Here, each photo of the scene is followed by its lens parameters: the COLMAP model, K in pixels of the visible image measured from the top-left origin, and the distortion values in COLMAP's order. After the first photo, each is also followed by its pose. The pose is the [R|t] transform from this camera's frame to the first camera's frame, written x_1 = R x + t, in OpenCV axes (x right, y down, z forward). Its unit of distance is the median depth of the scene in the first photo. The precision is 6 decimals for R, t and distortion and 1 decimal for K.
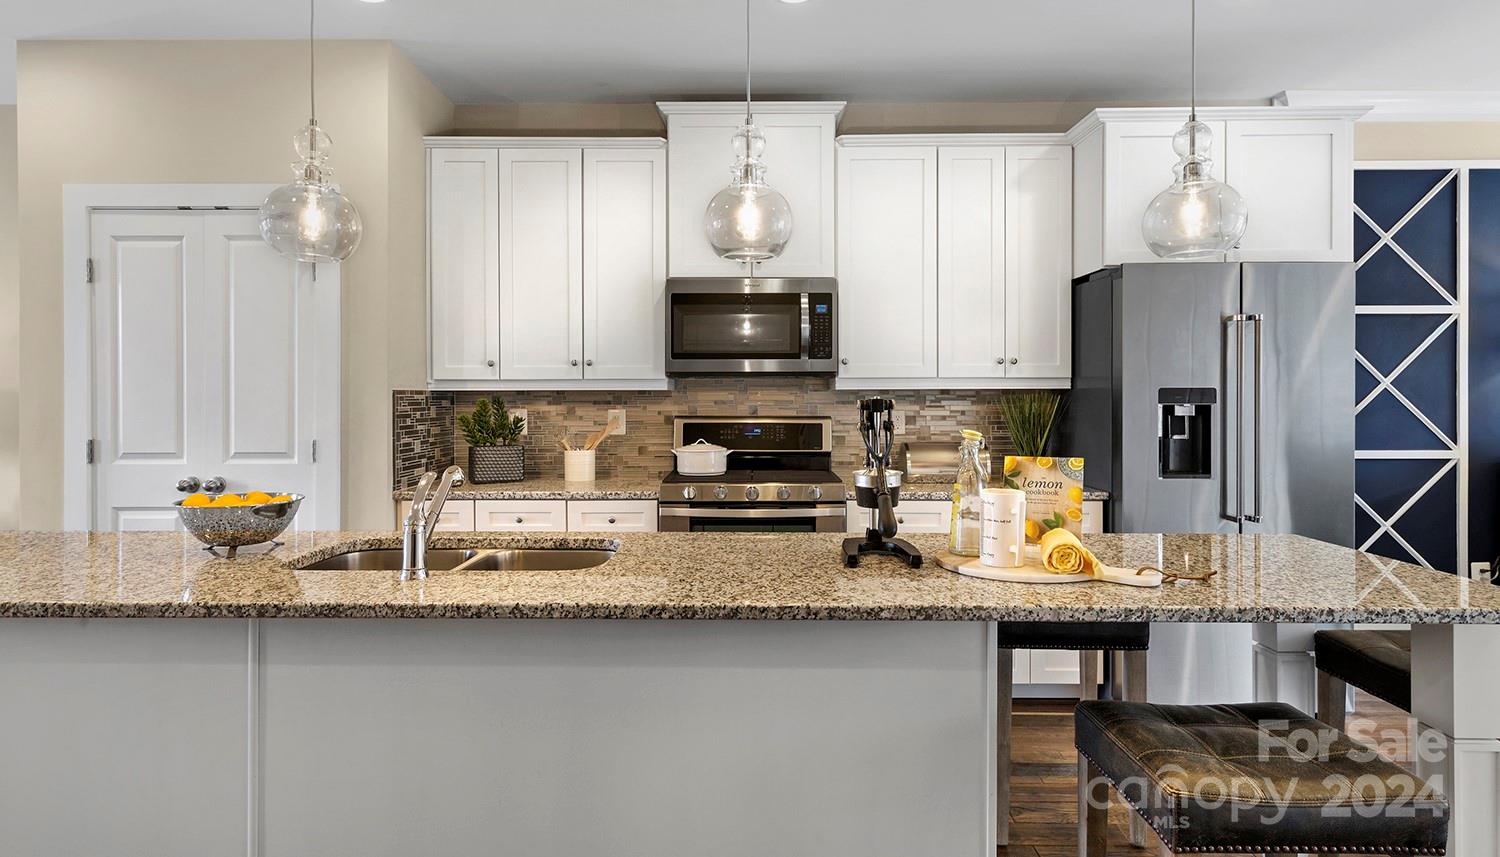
lens RADIAL K [[788.8, 0, 750.0], [0, 788.8, 428.5], [0, 0, 1]] dist [0.001485, -0.000059]
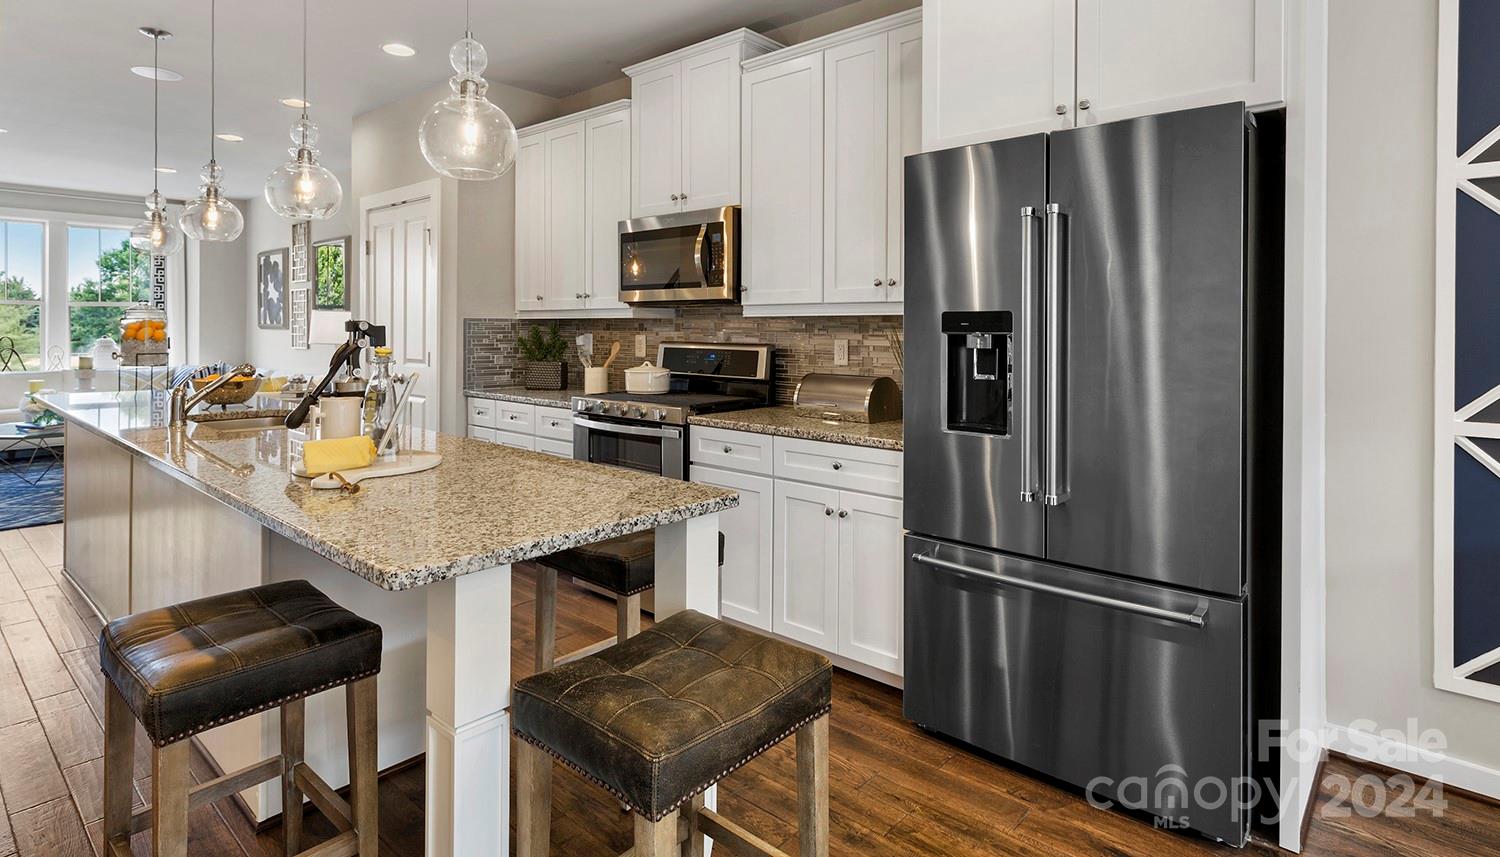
lens RADIAL K [[779.9, 0, 748.5], [0, 779.9, 367.1], [0, 0, 1]] dist [-0.002749, -0.000681]
pose [[0.753313, 0.037875, -0.656570, 0.779460], [-0.031631, 0.999272, 0.021351, -0.007186], [0.656901, 0.004684, 0.753963, 0.260477]]
